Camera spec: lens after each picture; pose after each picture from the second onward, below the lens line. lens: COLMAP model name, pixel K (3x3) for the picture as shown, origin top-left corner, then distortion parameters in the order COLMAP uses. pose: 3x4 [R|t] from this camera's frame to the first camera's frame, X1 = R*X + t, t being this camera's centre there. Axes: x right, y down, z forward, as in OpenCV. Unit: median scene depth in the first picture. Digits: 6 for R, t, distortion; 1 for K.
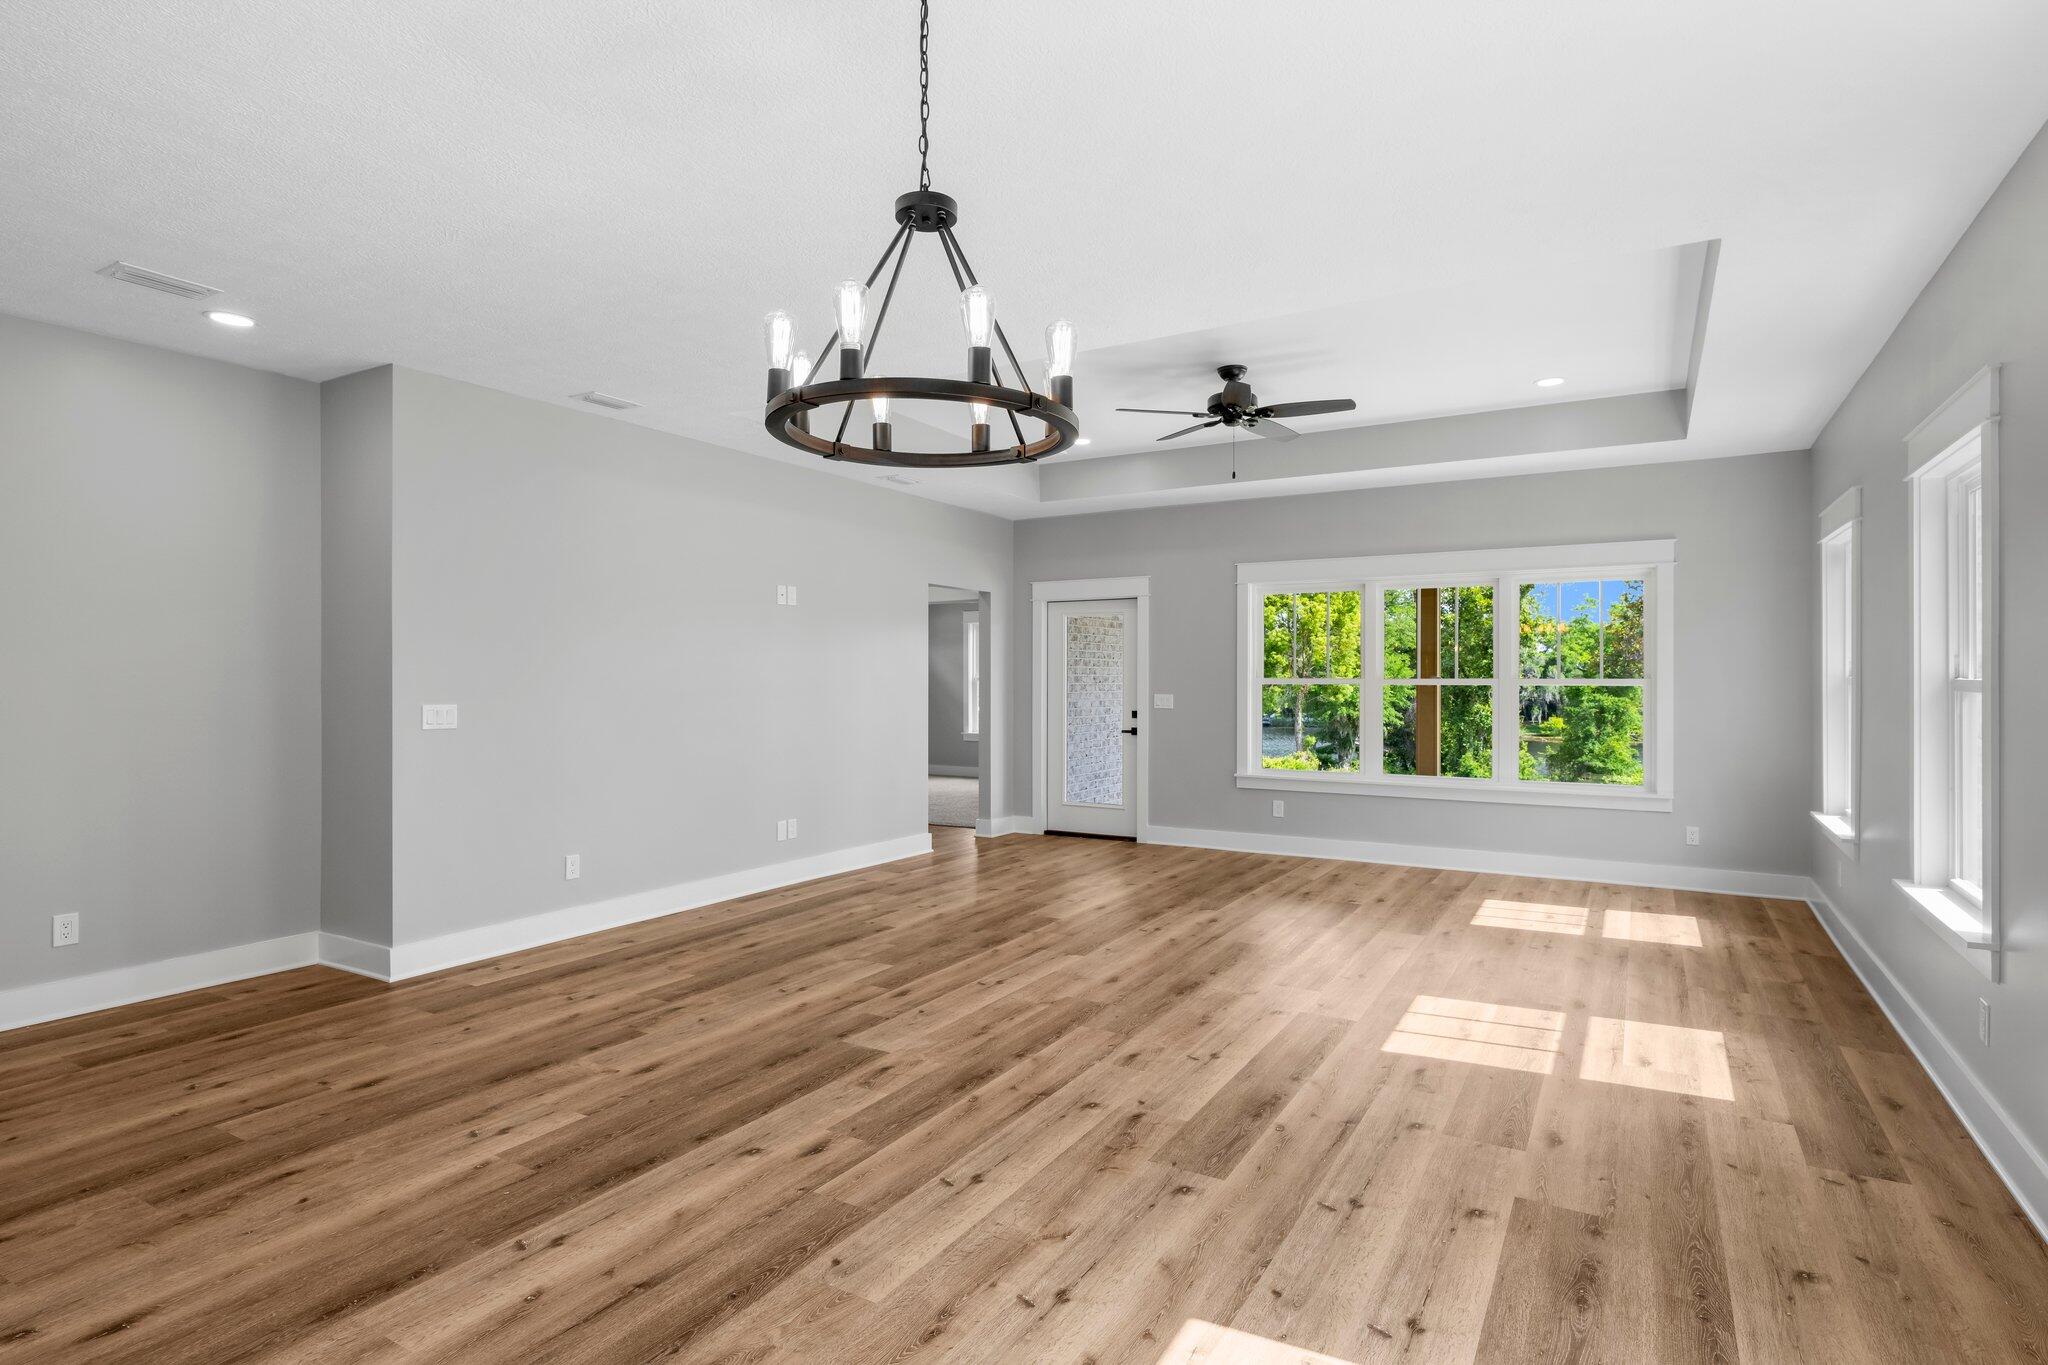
lens RADIAL K [[1051.2, 0, 1025.8], [0, 1051.2, 678.5], [0, 0, 1]] dist [0.000419, -0.000303]
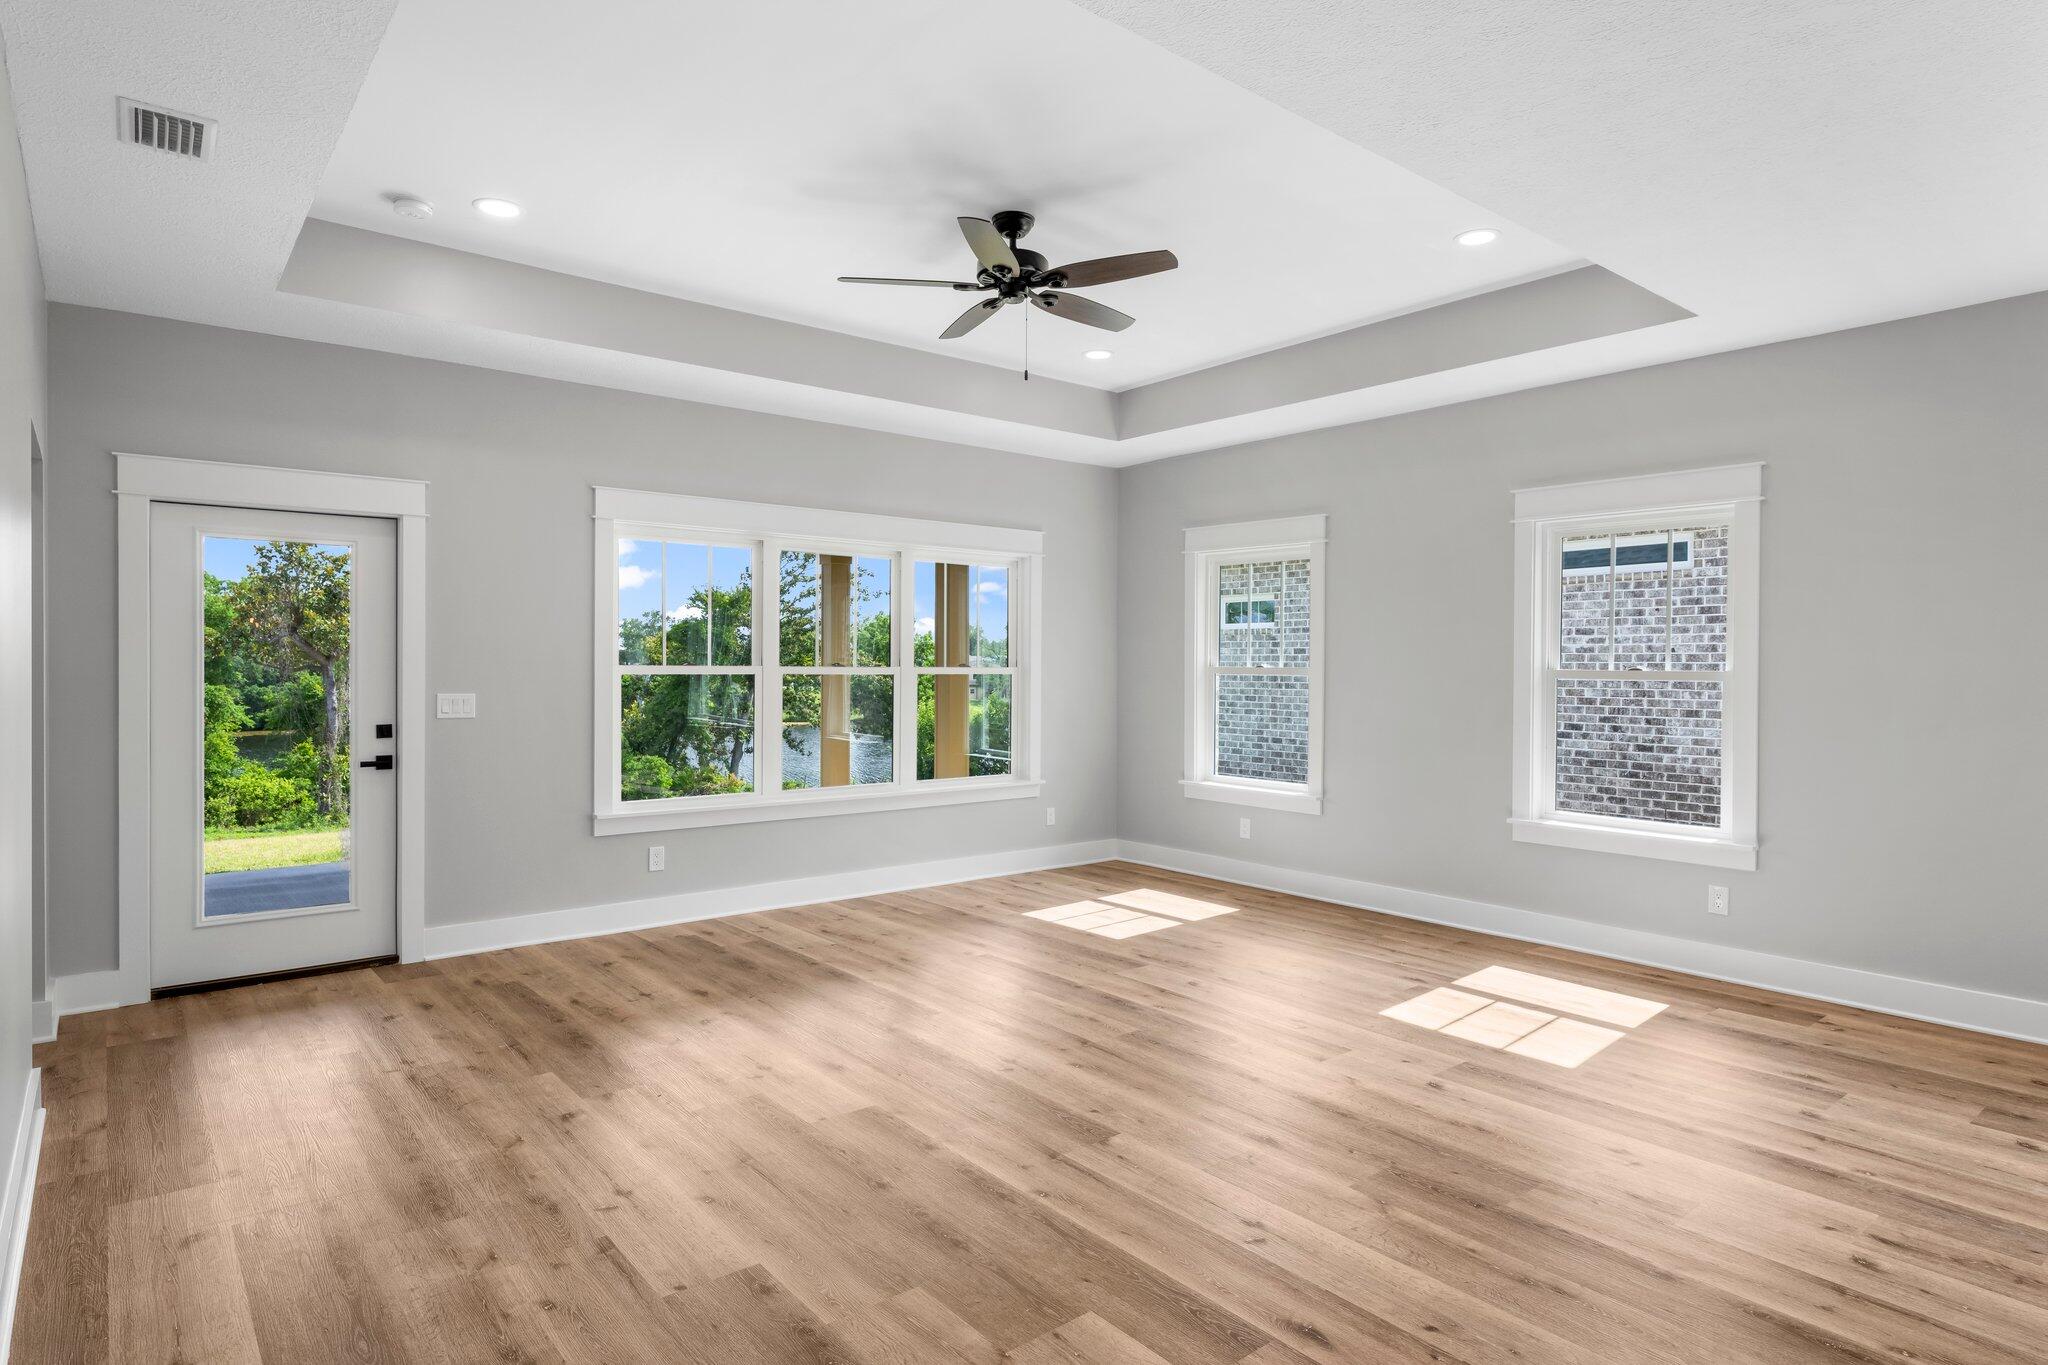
lens RADIAL K [[1127.1, 0, 1026.7], [0, 1127.1, 674.6], [0, 0, 1]] dist [0.001391, 0.000607]
pose [[0.346656, -0.006582, 0.937969, -0.510634], [-0.003259, 0.999961, 0.008222, -0.001530], [-0.937987, -0.005907, 0.346621, 0.754345]]
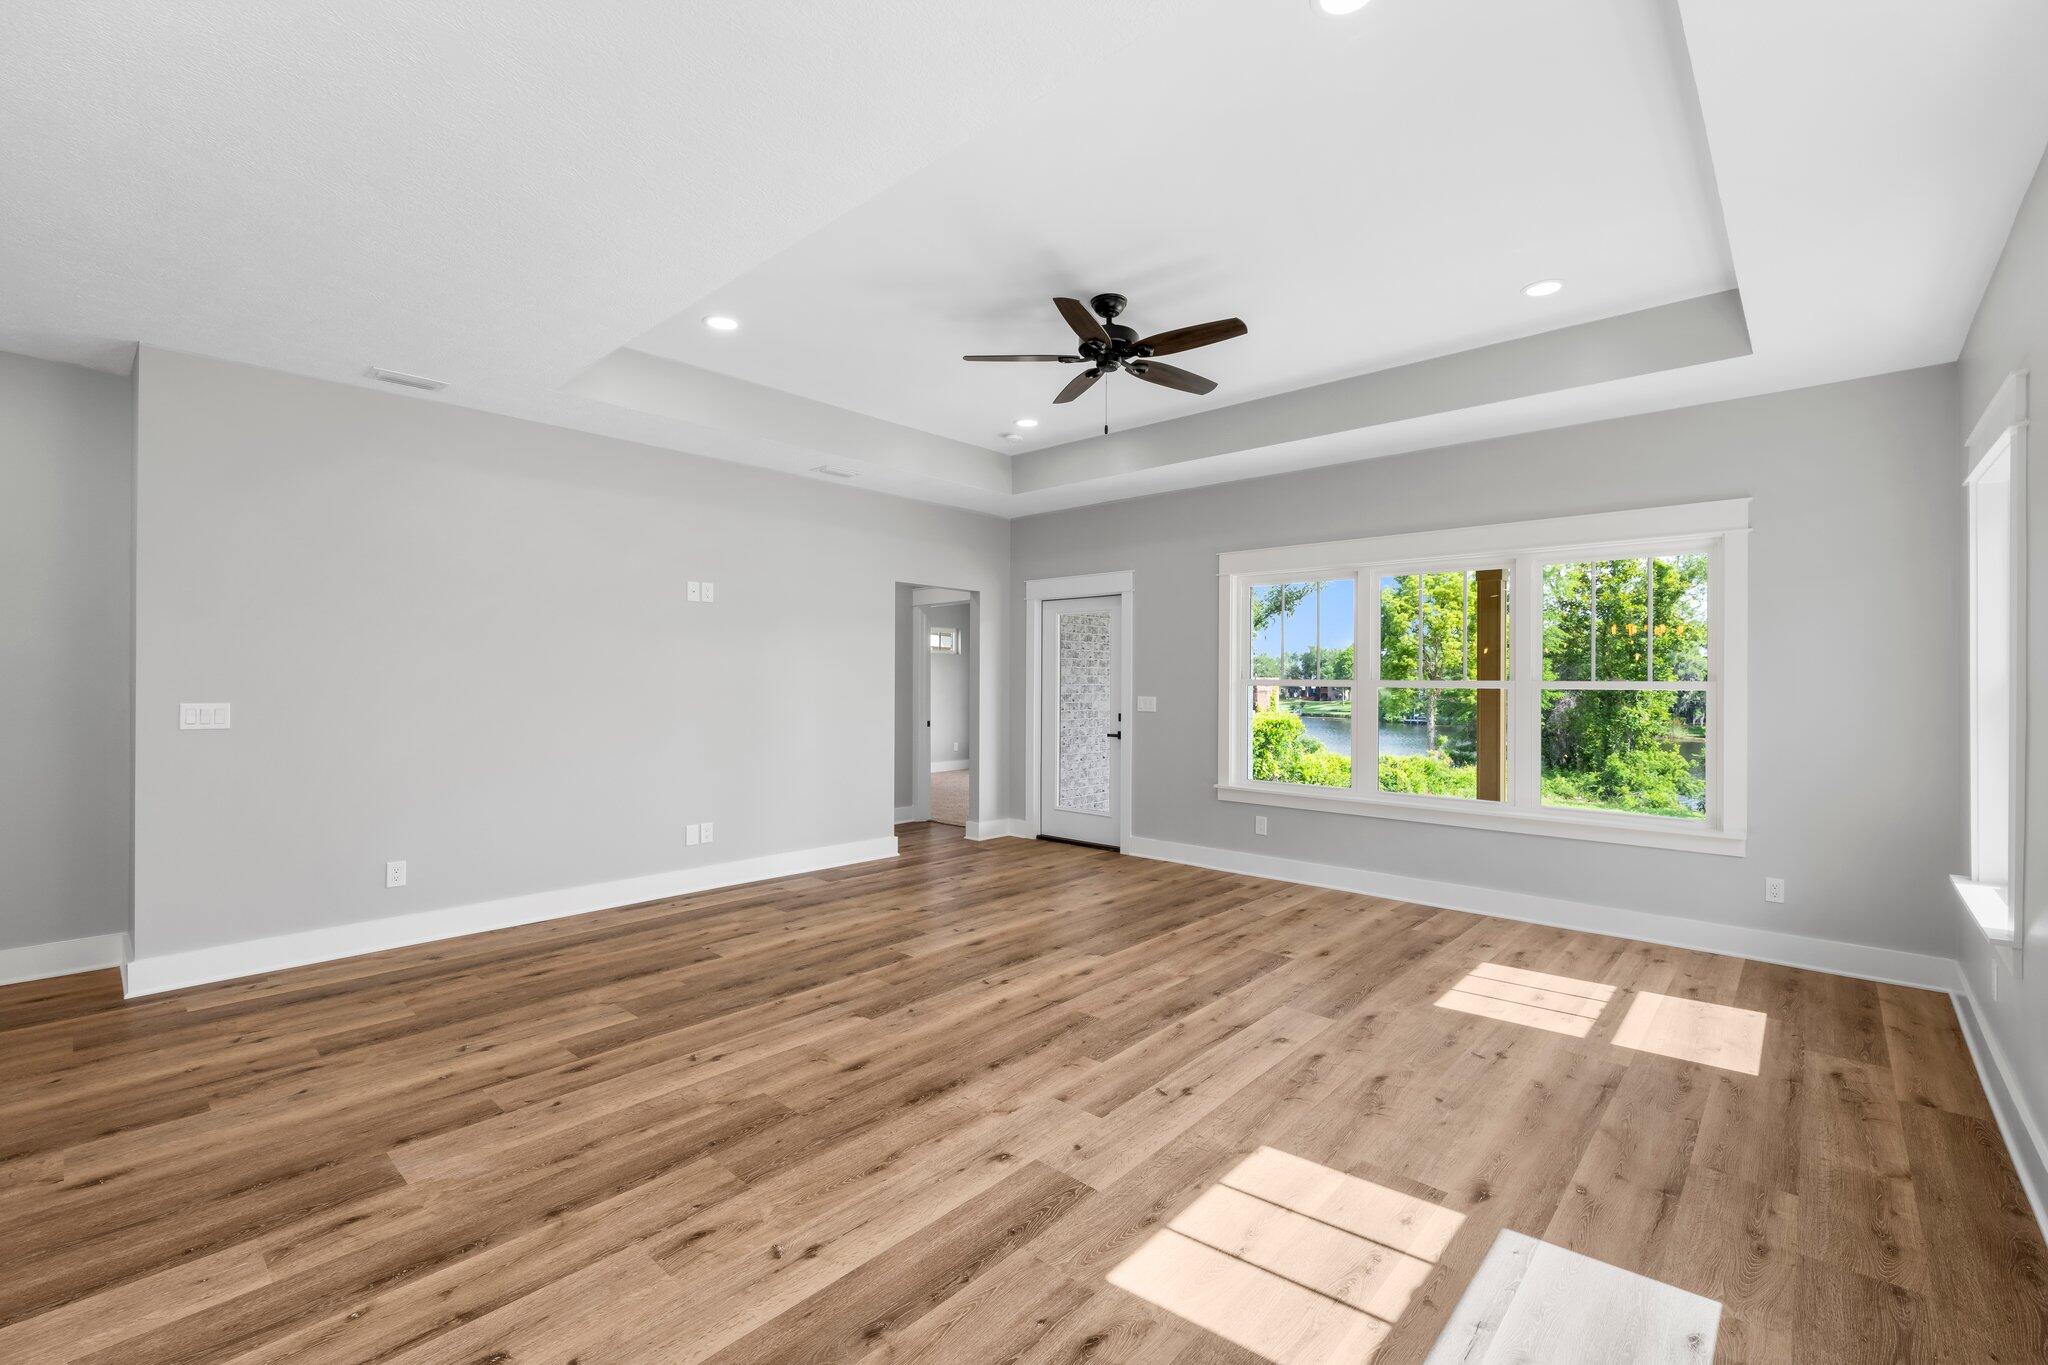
lens RADIAL K [[876.3, 0, 1028.8], [0, 876.3, 678.2], [0, 0, 1]] dist [0.000087, -0.000489]
pose [[0.979198, 0.003285, -0.202882, 0.282991], [-0.003728, 0.999991, -0.001802, 0.001091], [0.202874, 0.002521, 0.979202, 0.328971]]
